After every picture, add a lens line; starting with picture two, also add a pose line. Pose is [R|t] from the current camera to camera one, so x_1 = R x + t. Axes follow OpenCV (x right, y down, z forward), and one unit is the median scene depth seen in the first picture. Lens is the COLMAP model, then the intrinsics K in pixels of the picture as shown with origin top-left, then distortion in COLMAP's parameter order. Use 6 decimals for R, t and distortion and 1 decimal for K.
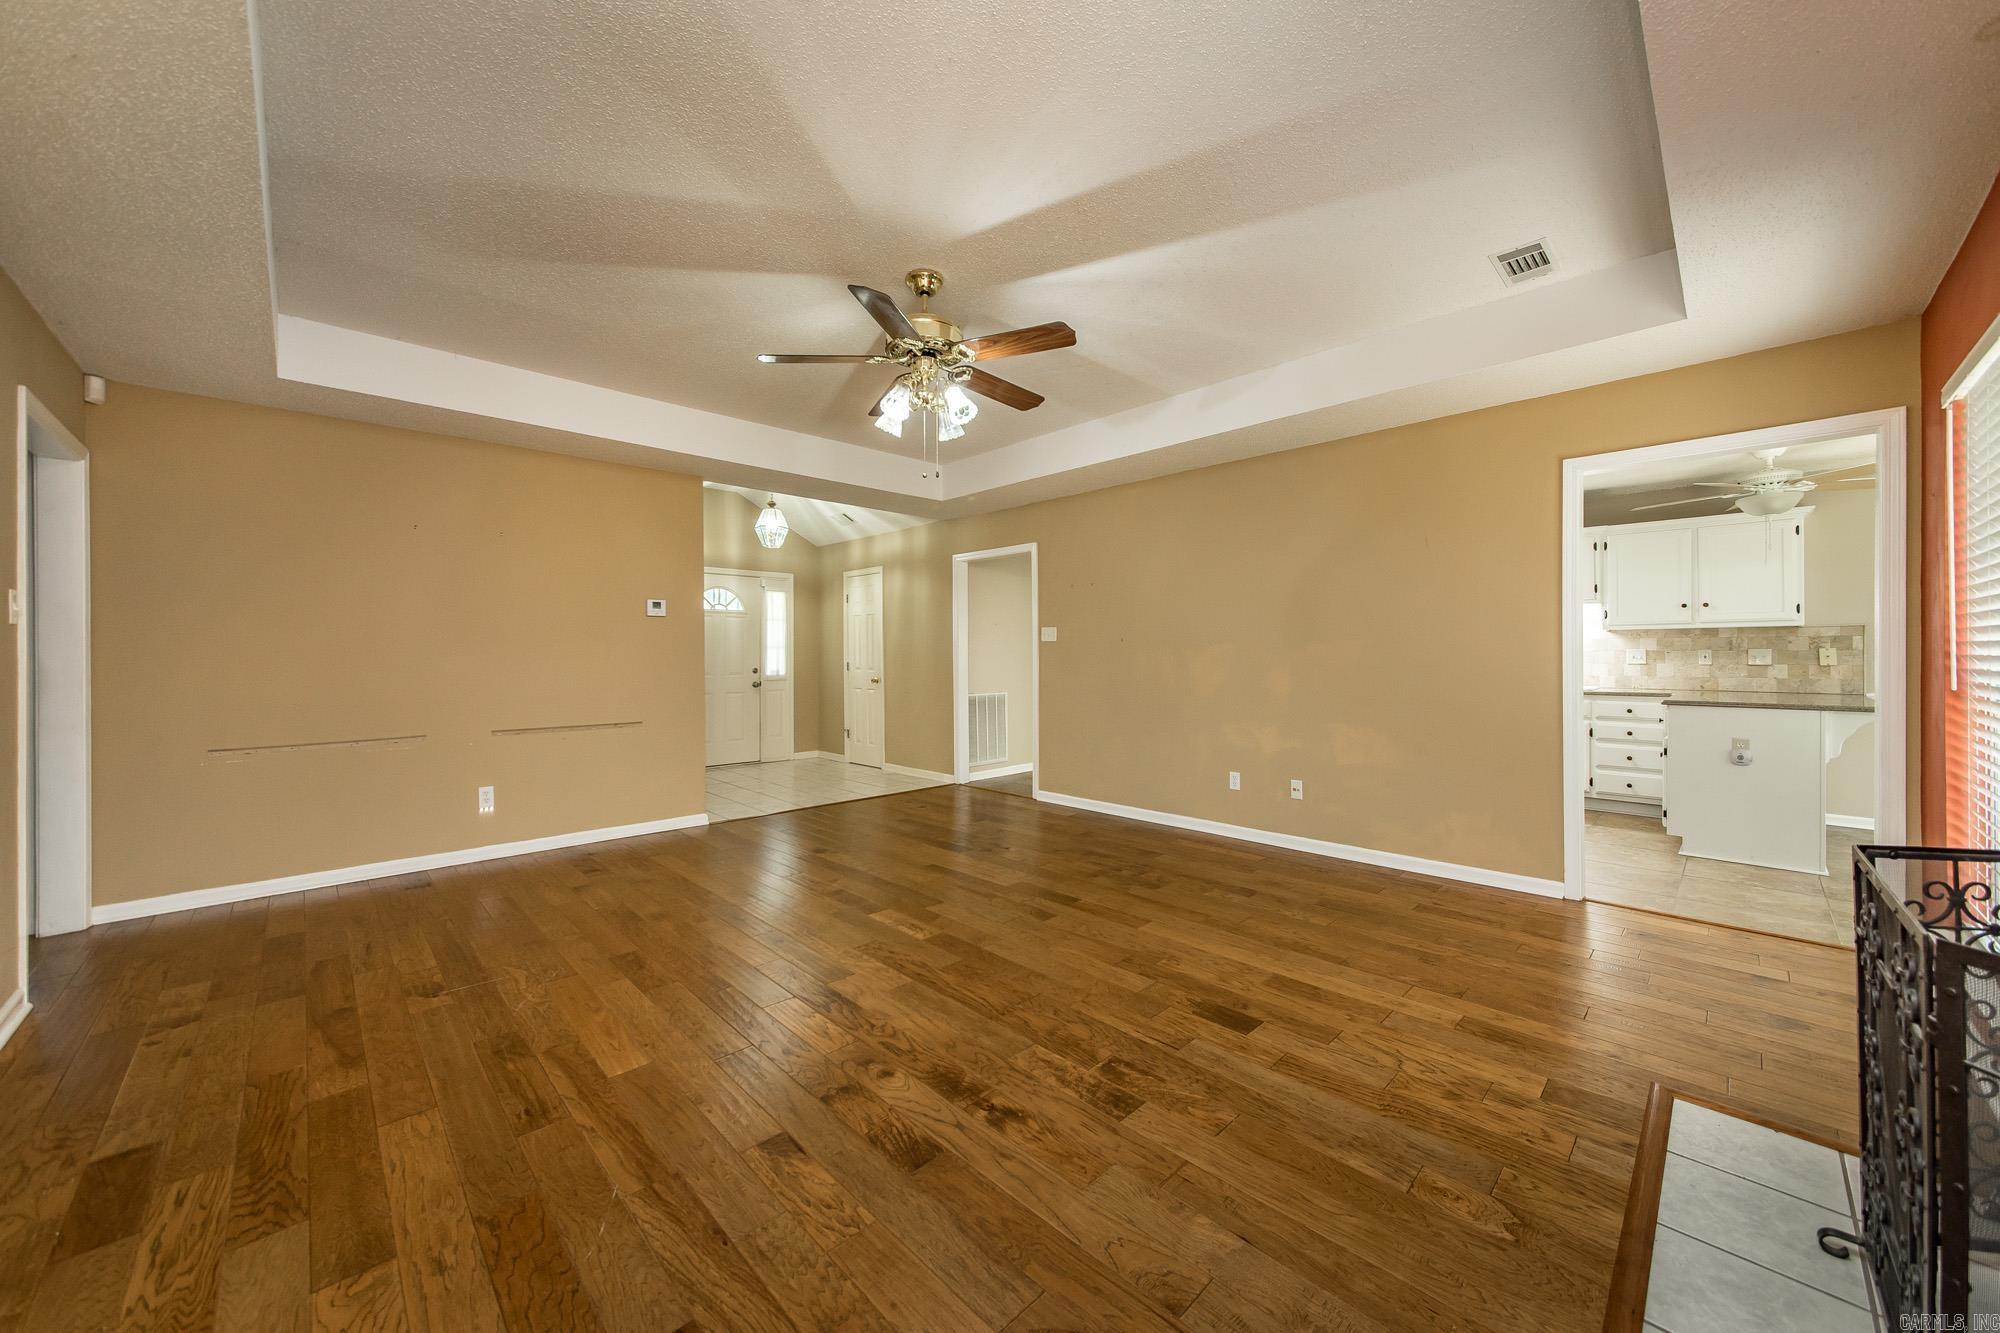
lens RADIAL K [[723.2, 0, 996.0], [0, 723.2, 654.9], [0, 0, 1]] dist [-0.001672, 0.000152]
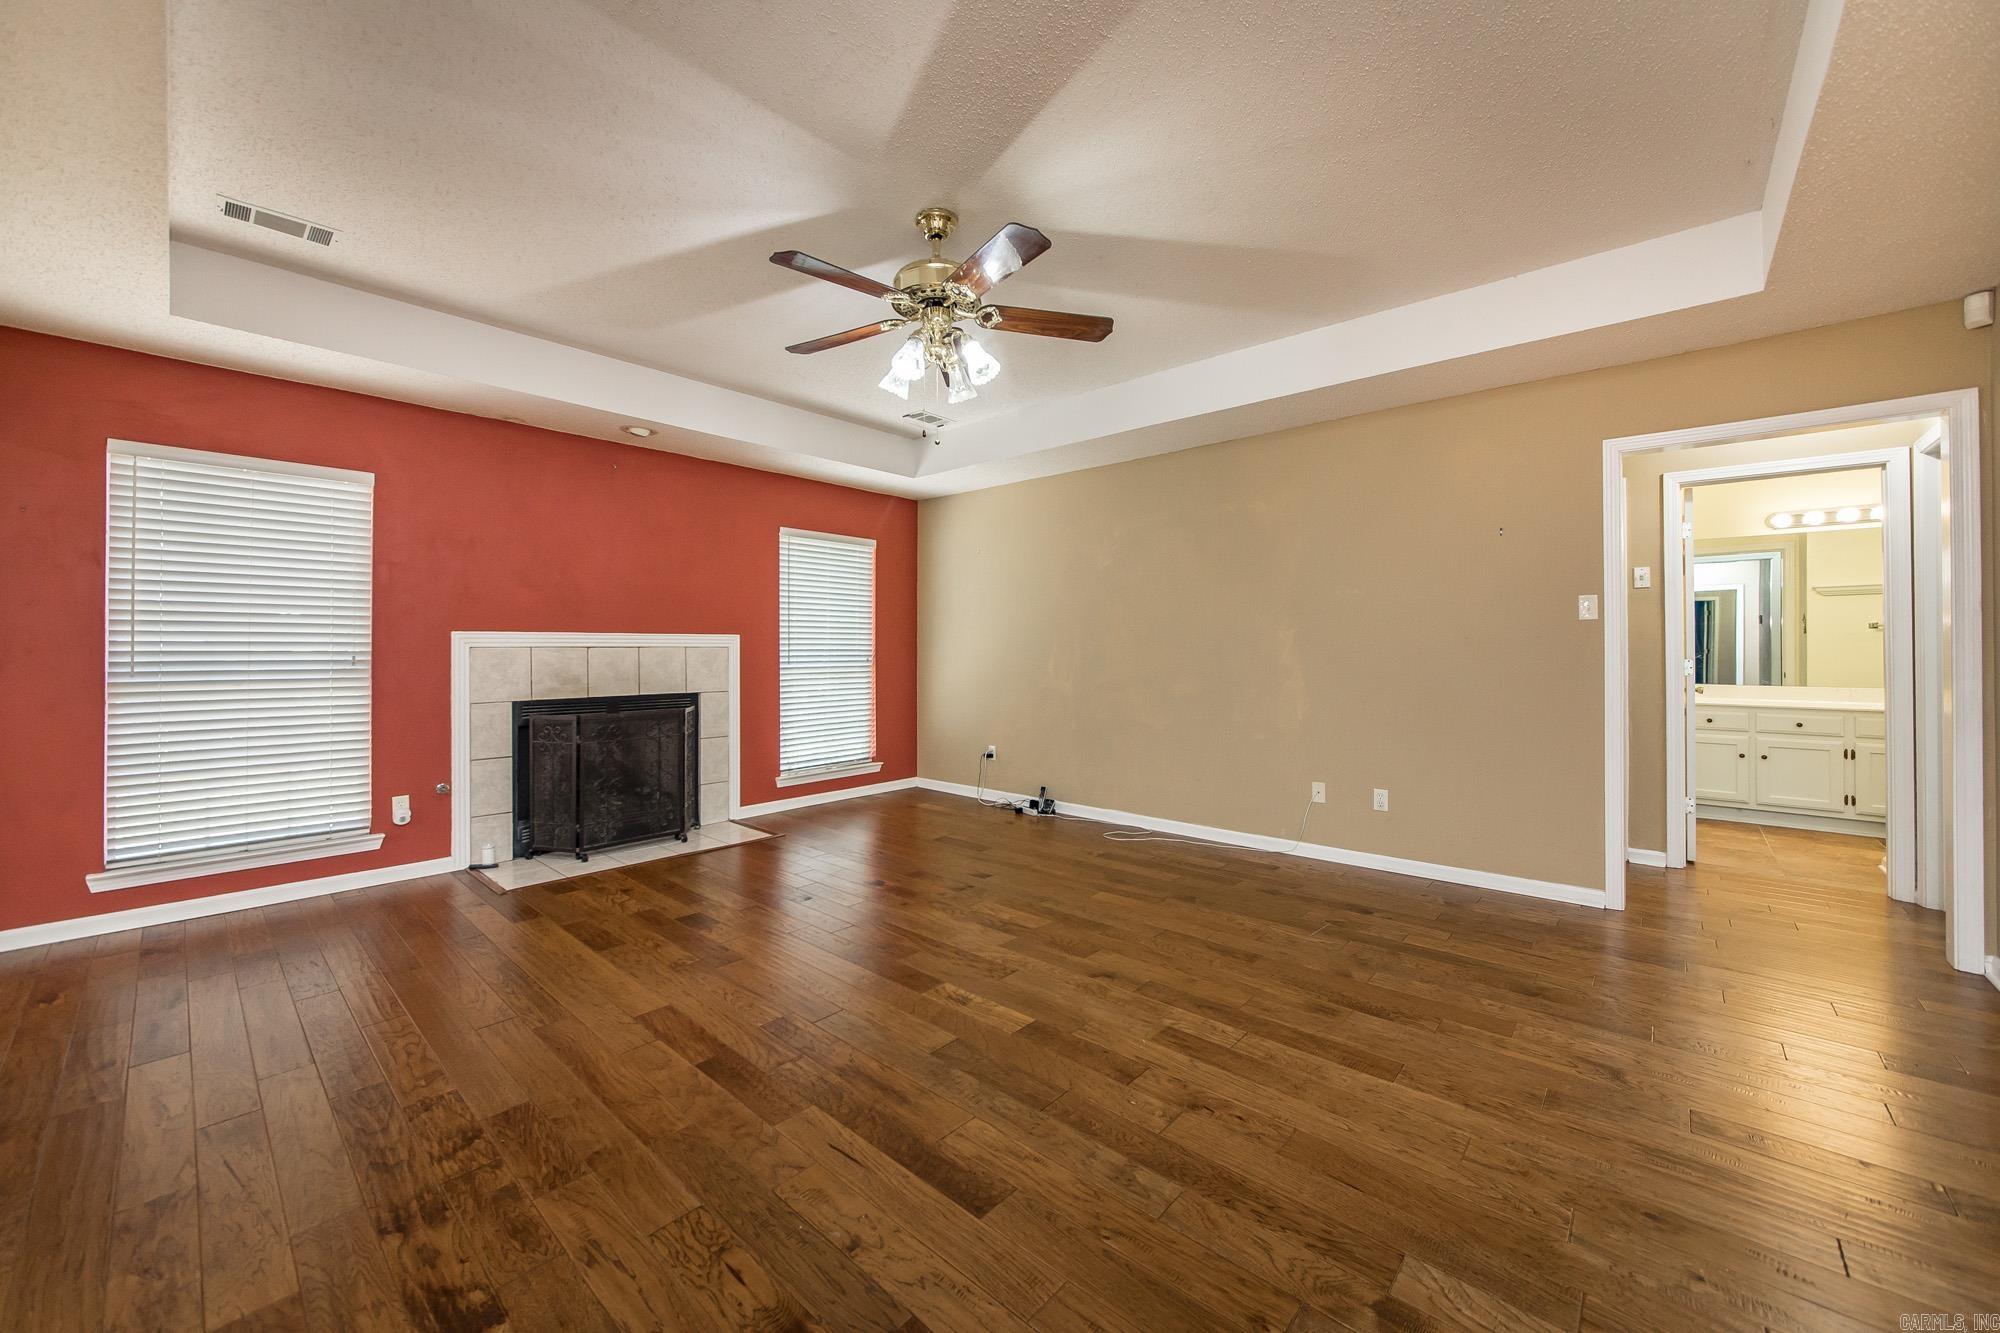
lens RADIAL K [[760.2, 0, 982.3], [0, 760.2, 651.3], [0, 0, 1]] dist [-0.013792, 0.006281]
pose [[-0.997845, 0.006146, -0.065329, -0.105909], [0.005704, 0.999960, 0.006954, -0.000557], [0.065369, 0.006566, -0.997840, 2.227191]]
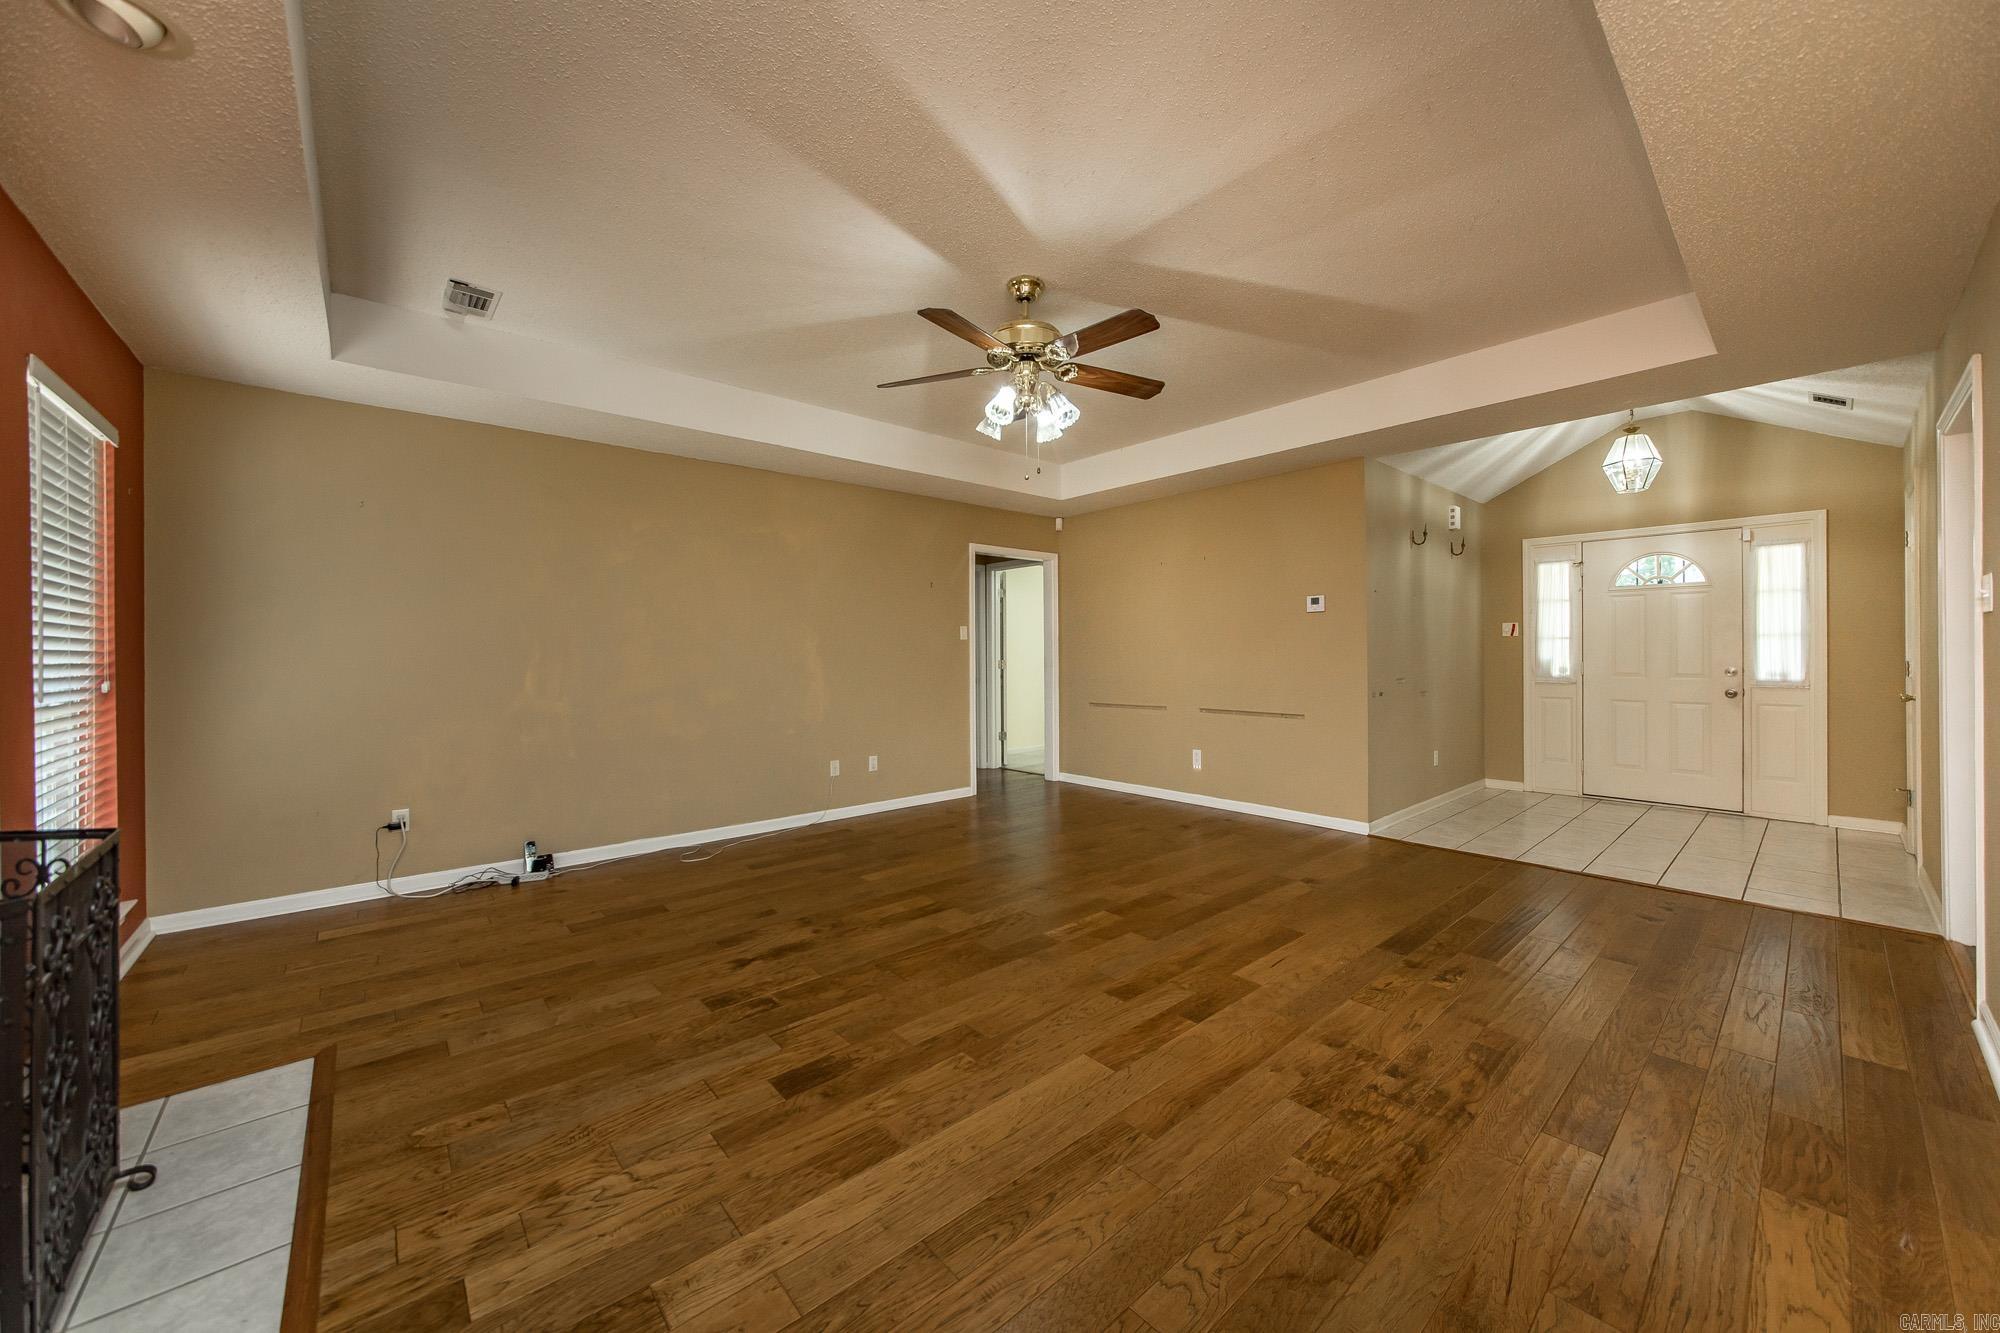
lens RADIAL K [[723.2, 0, 996.0], [0, 723.2, 654.9], [0, 0, 1]] dist [-0.001672, 0.000152]
pose [[-0.046938, 0.003607, -0.998891, 1.070800], [0.005834, 0.999977, 0.003337, 0.000941], [0.998881, -0.005671, -0.046958, 1.162828]]
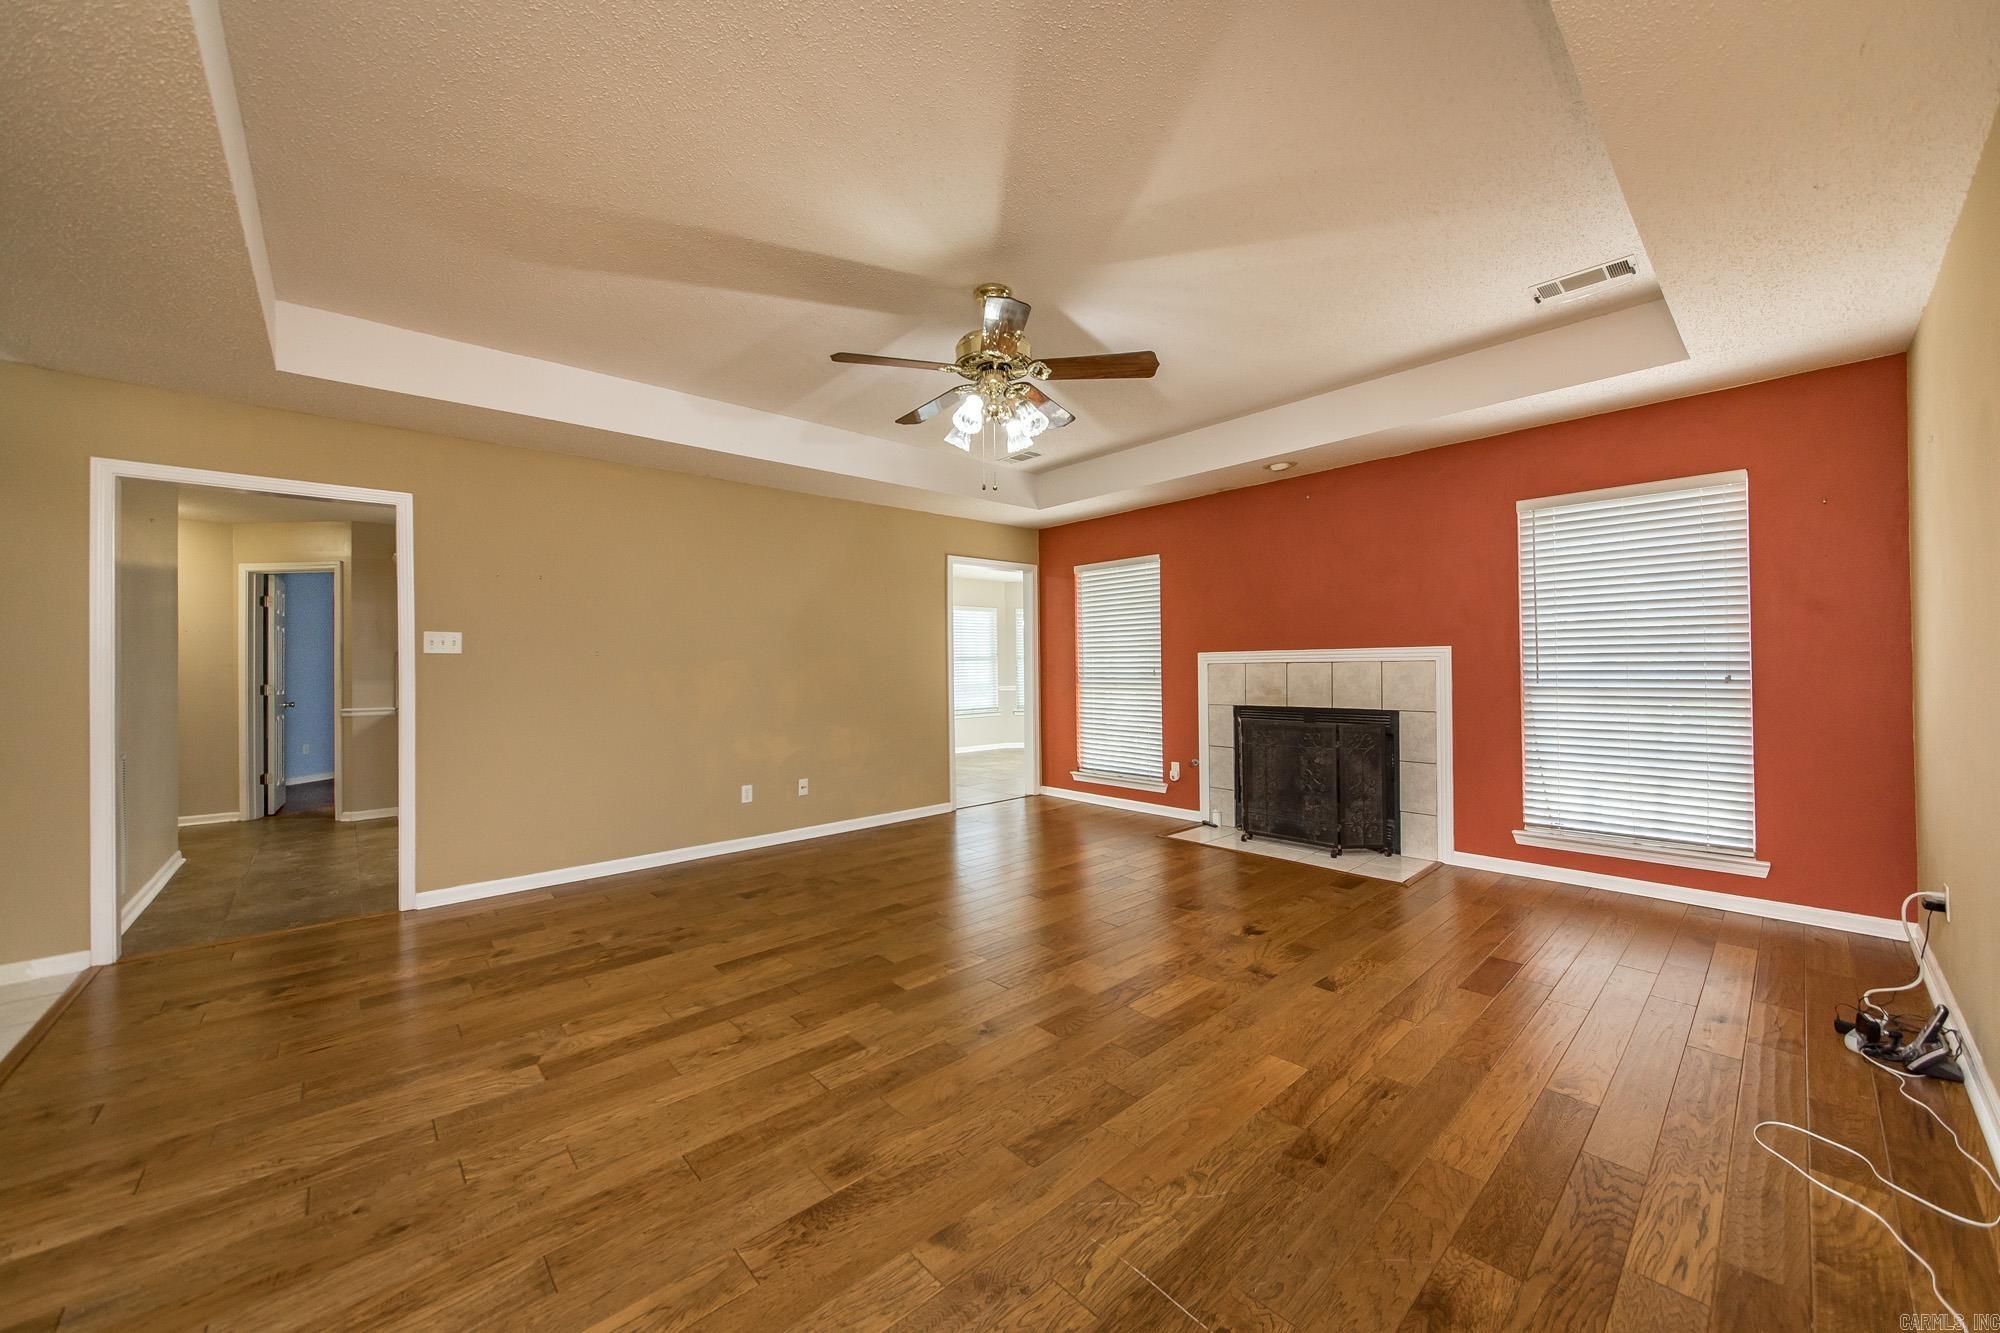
lens RADIAL K [[732.6, 0, 991.8], [0, 732.6, 662.7], [0, 0, 1]] dist [-0.014024, -0.000127]
pose [[0.035748, 0.010747, 0.999303, -1.279376], [0.013601, 0.999844, -0.011239, 0.007961], [-0.999268, 0.013994, 0.035596, 1.127972]]
